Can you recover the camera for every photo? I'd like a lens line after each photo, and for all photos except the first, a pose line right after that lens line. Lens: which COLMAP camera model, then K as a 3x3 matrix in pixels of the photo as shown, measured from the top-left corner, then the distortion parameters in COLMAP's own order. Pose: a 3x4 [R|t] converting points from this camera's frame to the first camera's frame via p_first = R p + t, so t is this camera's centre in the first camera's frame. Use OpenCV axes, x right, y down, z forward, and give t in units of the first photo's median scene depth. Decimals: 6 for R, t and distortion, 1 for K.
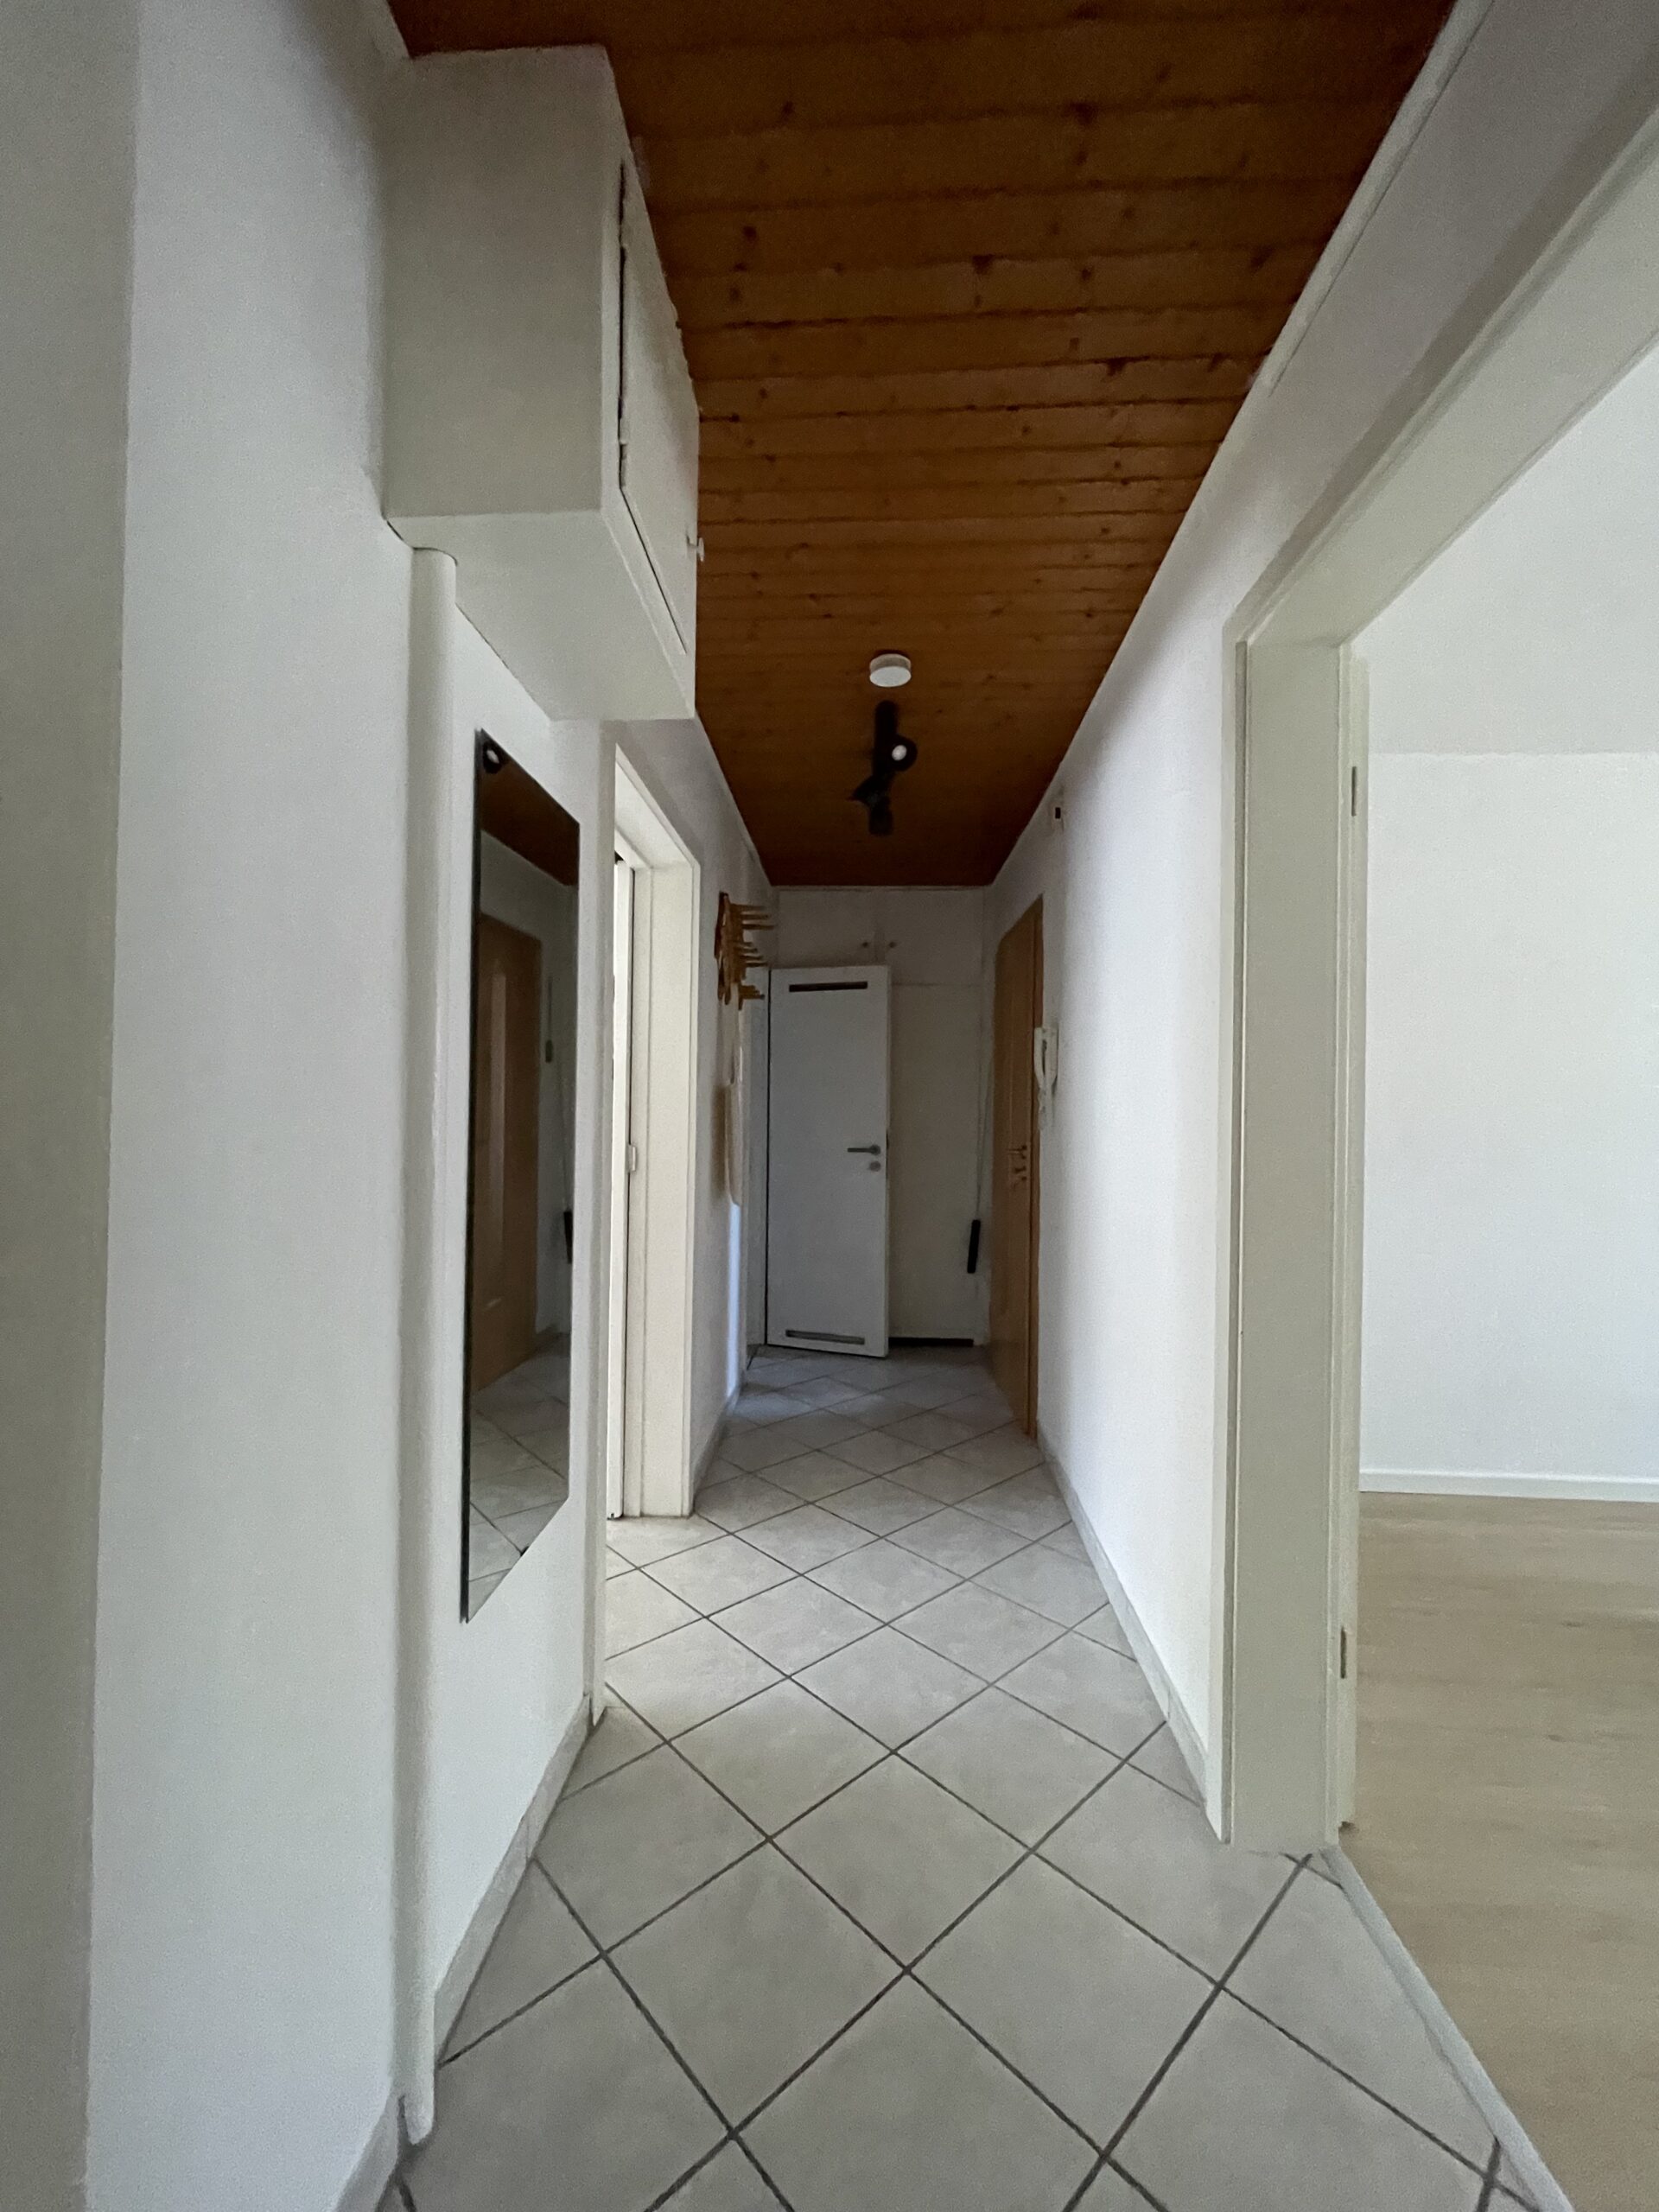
lens RADIAL K [[894.5, 0, 825.2], [0, 894.5, 1109.3], [0, 0, 1]] dist [-0.001221, -0.000529]
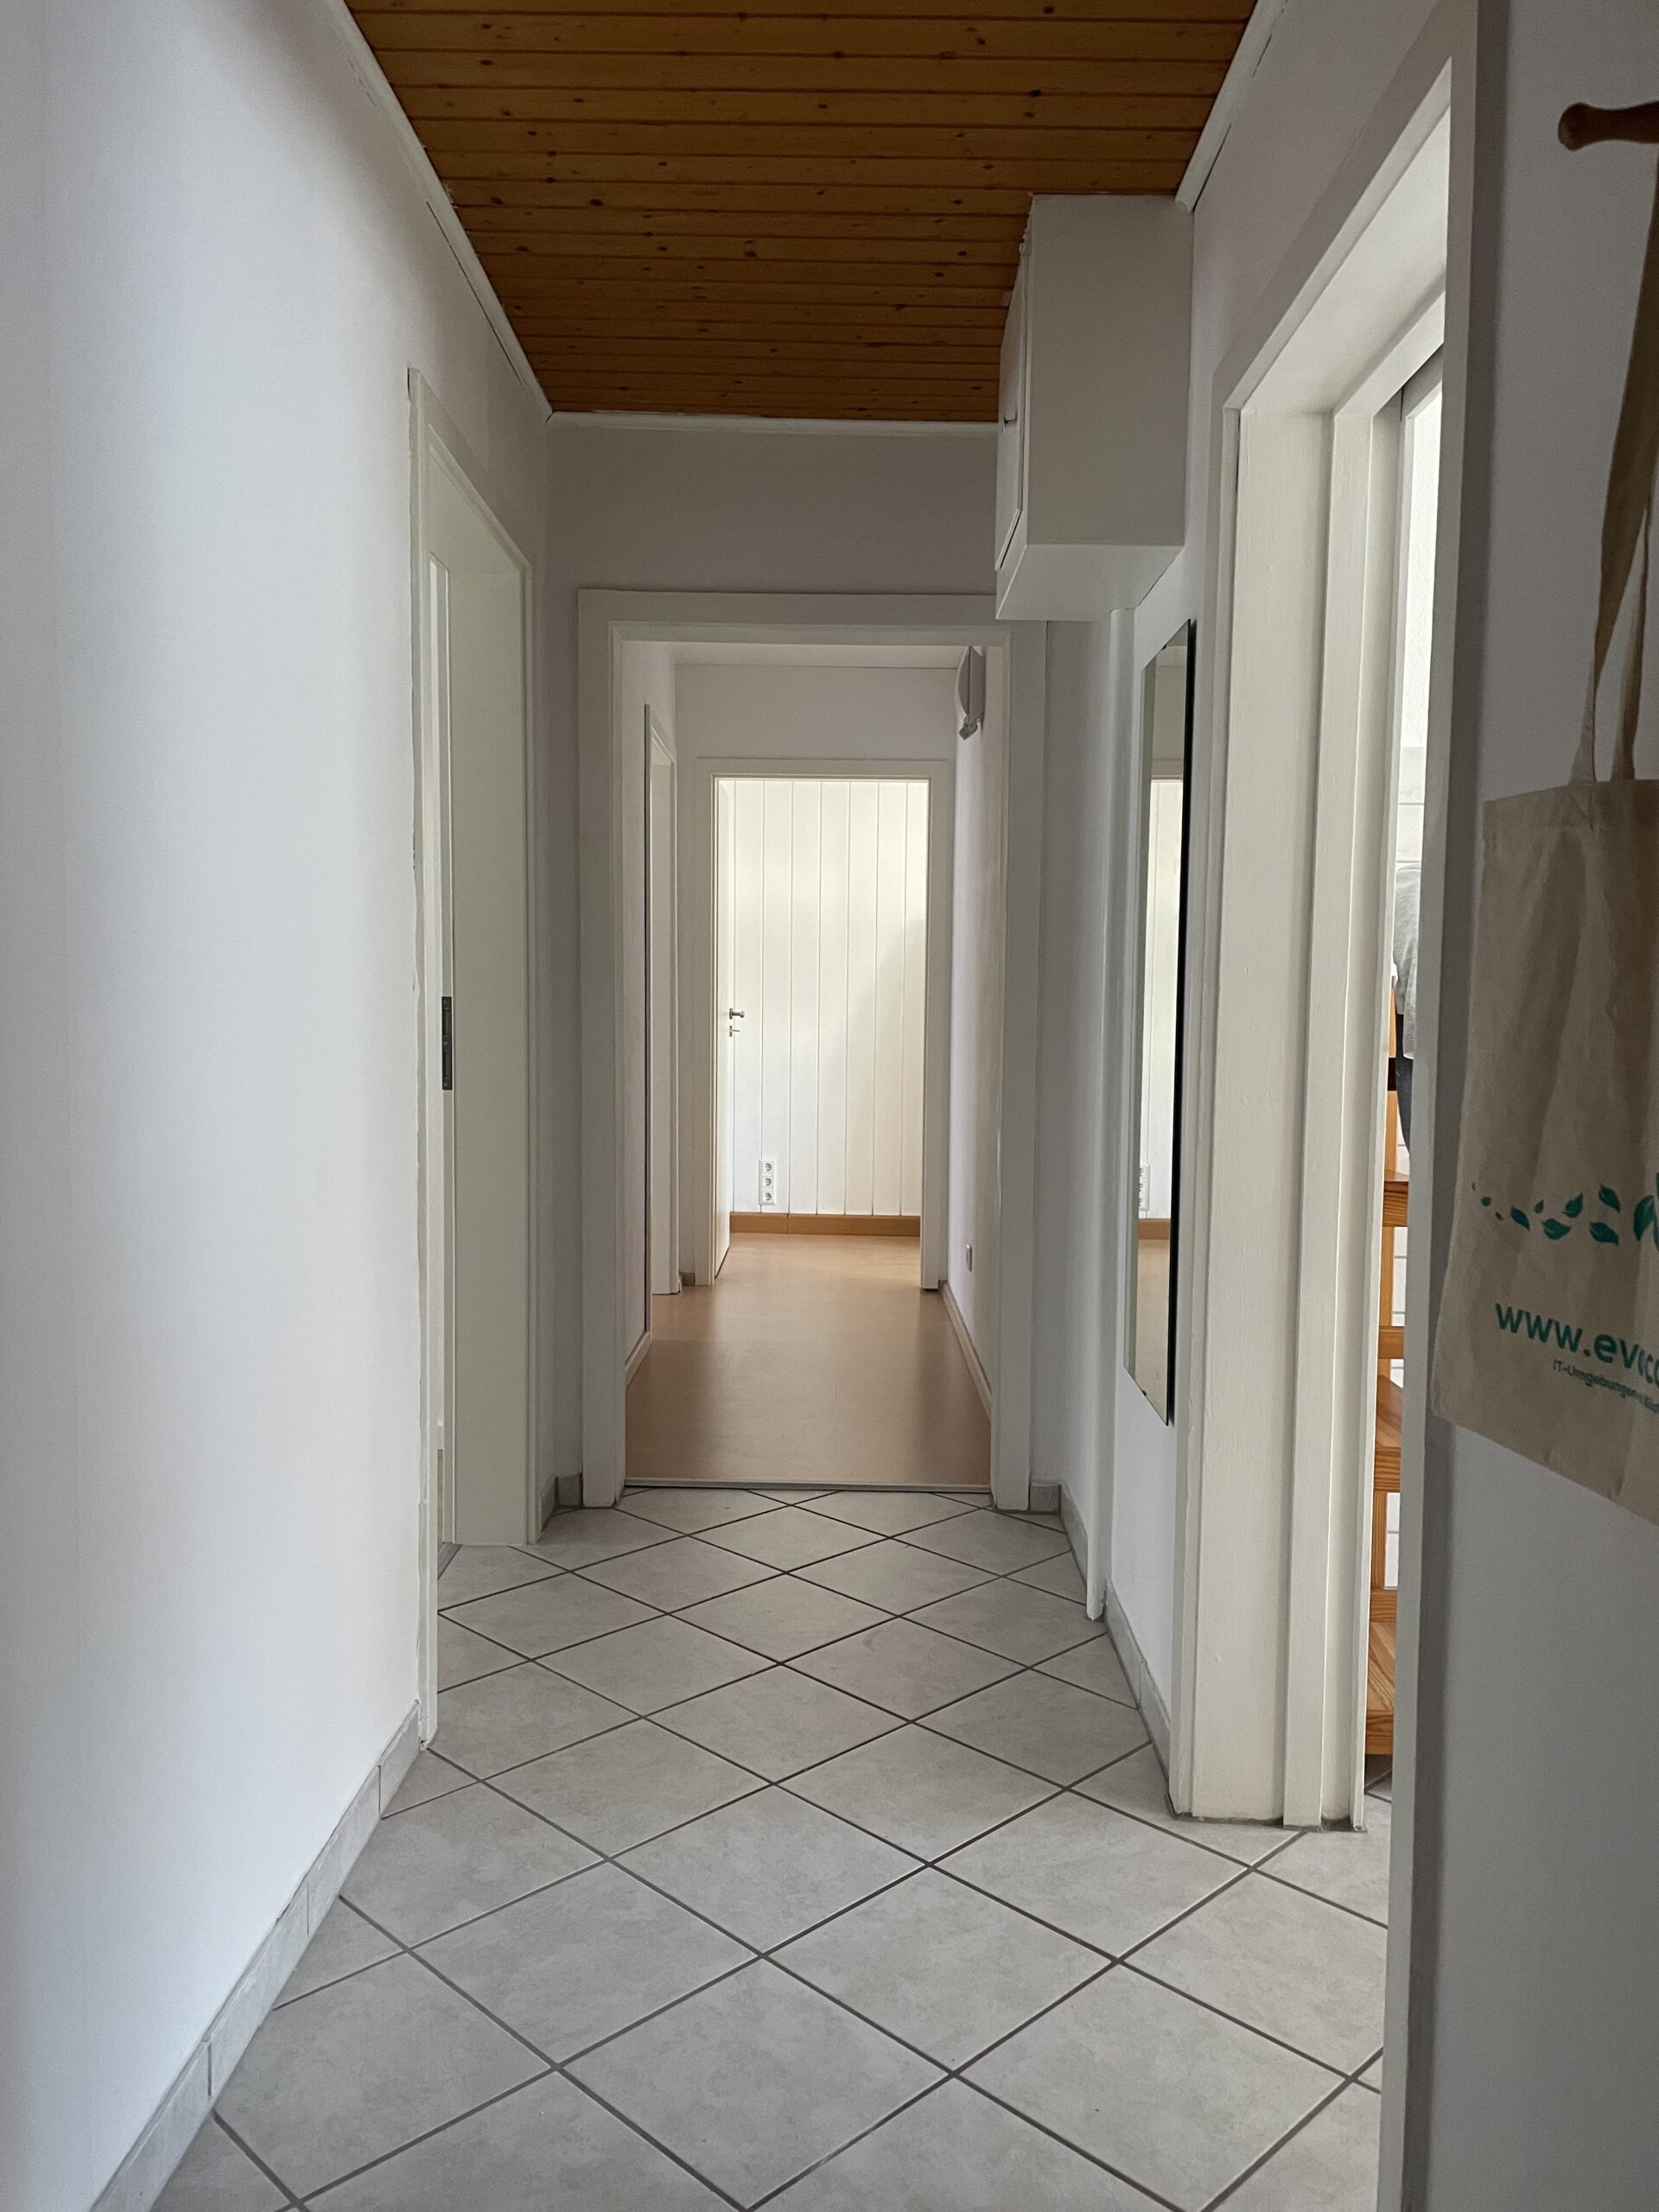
lens RADIAL K [[1673.9, 0, 825.9], [0, 1673.9, 1106.7], [0, 0, 1]] dist [0.075849, -0.074671]
pose [[-0.998887, -0.019728, -0.042853, 0.043797], [-0.022972, 0.996800, 0.076569, 0.005993], [0.041205, 0.077468, -0.996143, 1.005867]]
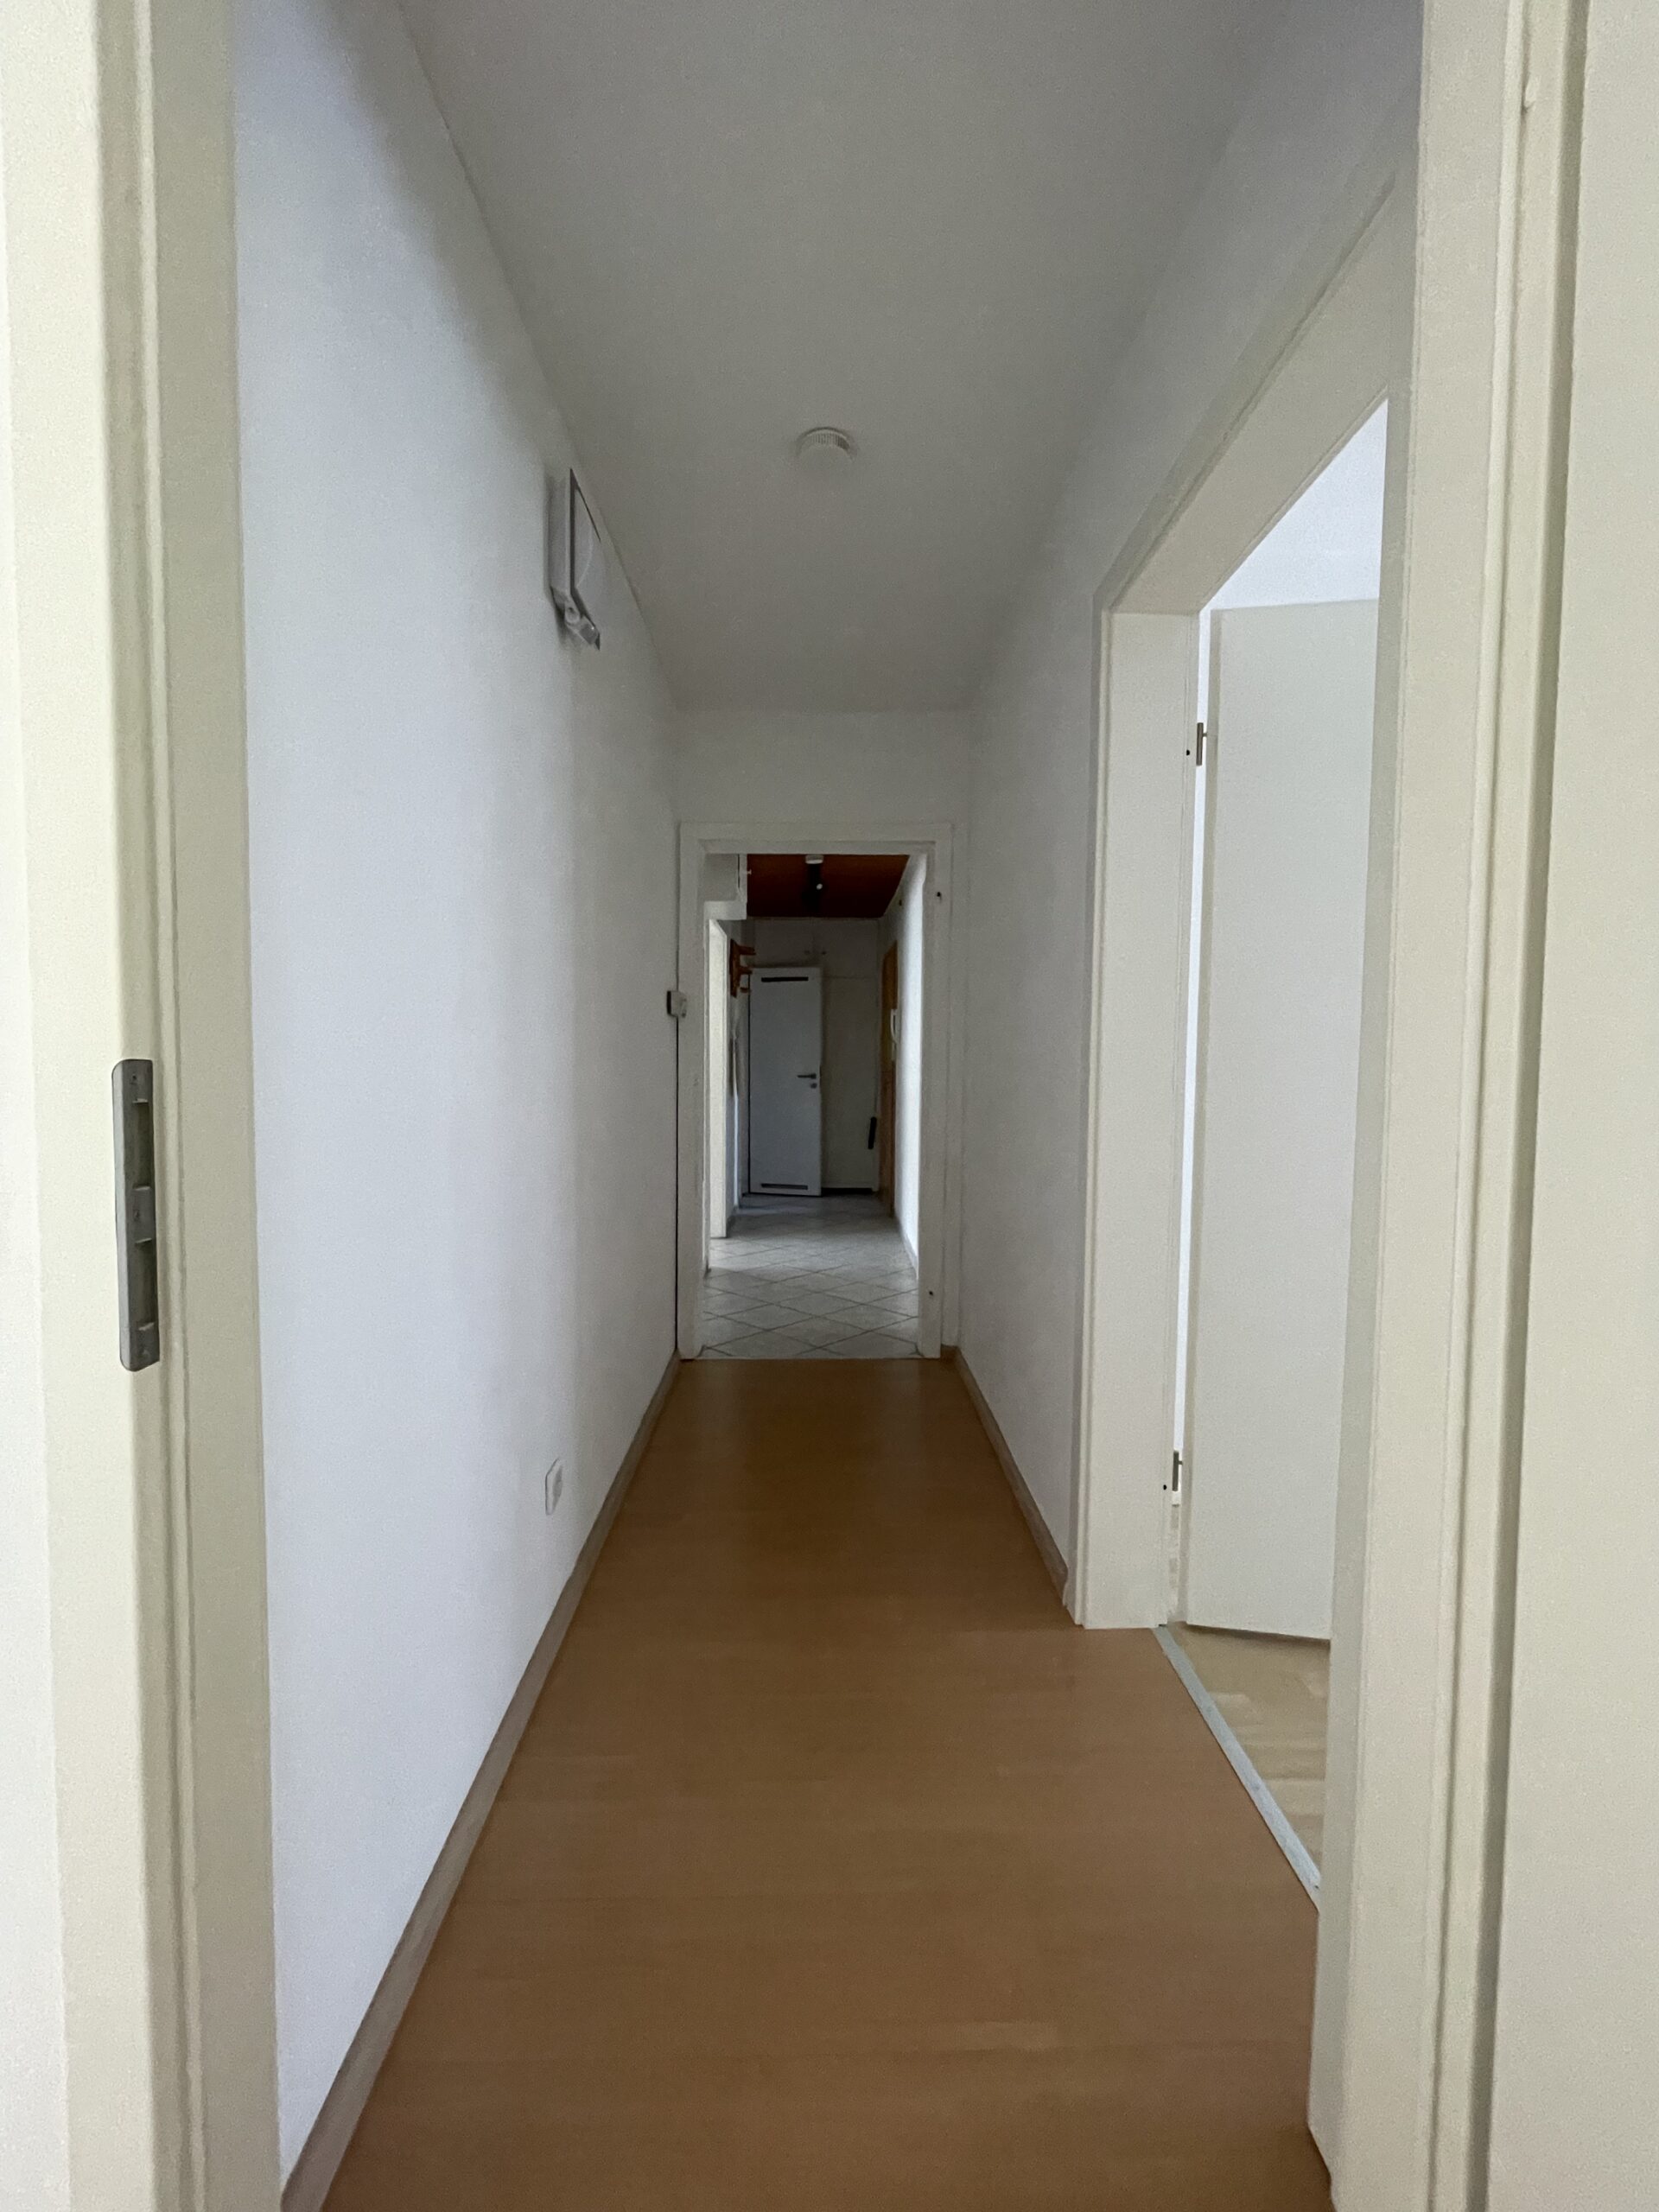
lens RADIAL K [[894.5, 0, 828.1], [0, 894.5, 1105.5], [0, 0, 1]] dist [-0.001221, -0.000529]
pose [[0.998110, -0.007936, 0.060932, -0.020682], [0.004733, 0.998608, 0.052527, 0.012587], [-0.061264, -0.052139, 0.996759, -0.733728]]
